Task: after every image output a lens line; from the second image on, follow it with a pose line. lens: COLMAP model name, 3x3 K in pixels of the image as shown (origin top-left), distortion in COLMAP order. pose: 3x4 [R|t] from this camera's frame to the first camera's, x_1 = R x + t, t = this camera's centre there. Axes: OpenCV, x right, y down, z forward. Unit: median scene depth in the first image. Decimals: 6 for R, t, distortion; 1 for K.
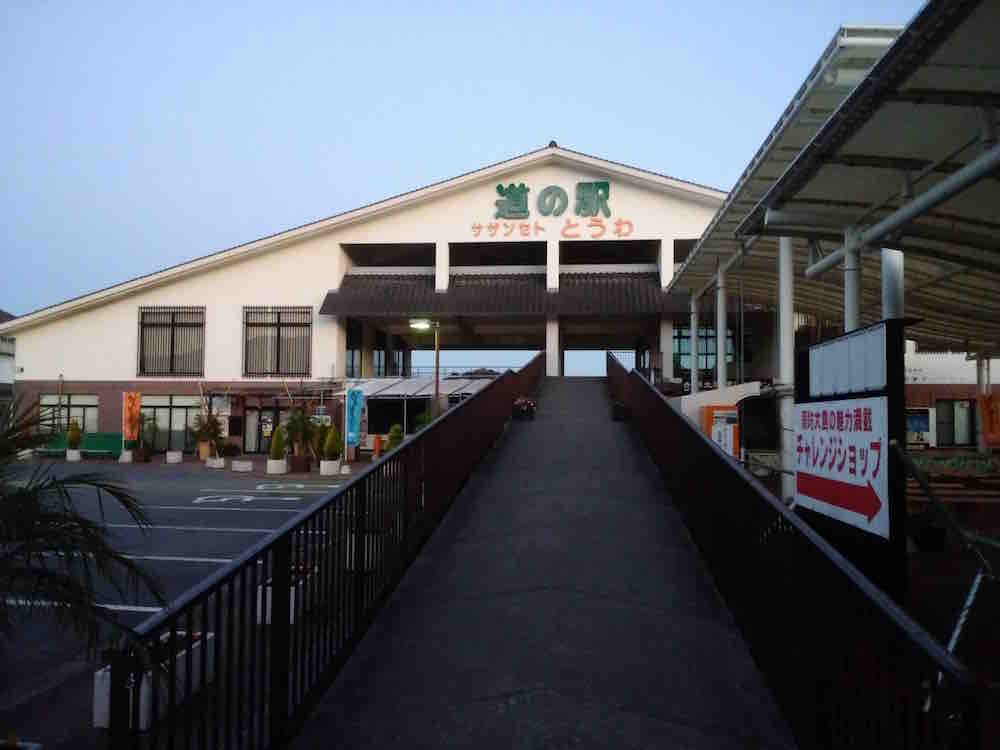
lens RADIAL K [[773.4, 0, 498.7], [0, 773.4, 373.8], [0, 0, 1]] dist [0.023141, -0.055068]
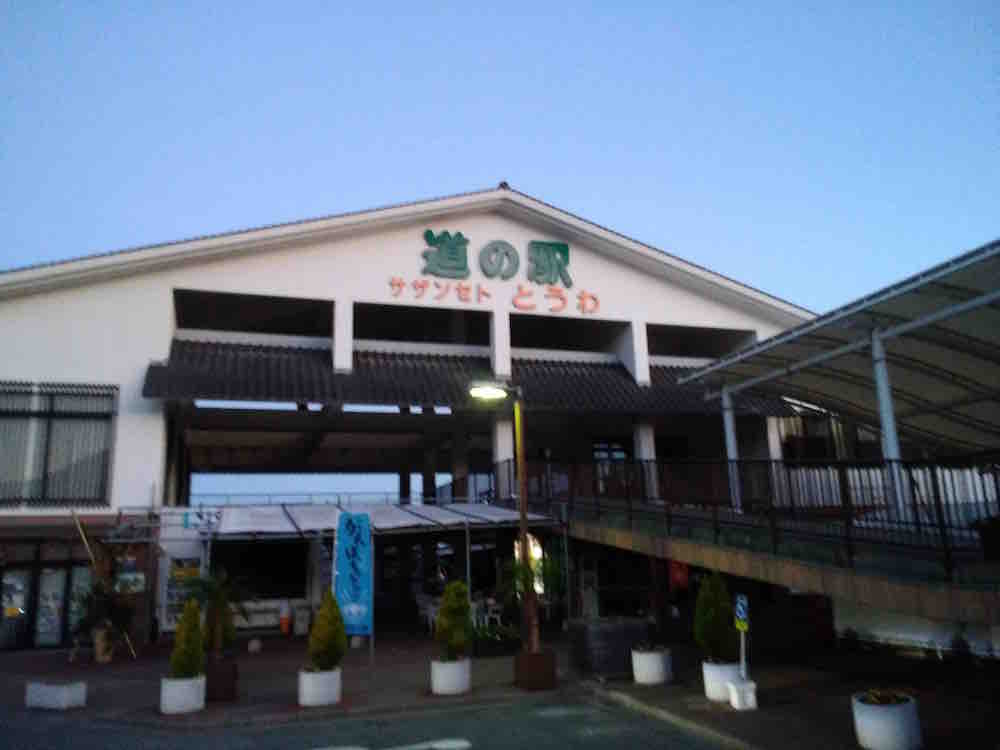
lens RADIAL K [[773.4, 0, 501.5], [0, 773.4, 372.0], [0, 0, 1]] dist [0.023141, -0.055068]
pose [[0.911974, 0.057649, 0.406177, -0.221600], [0.017852, 0.983563, -0.179679, 0.015234], [-0.409859, 0.171114, 0.895955, 0.353410]]
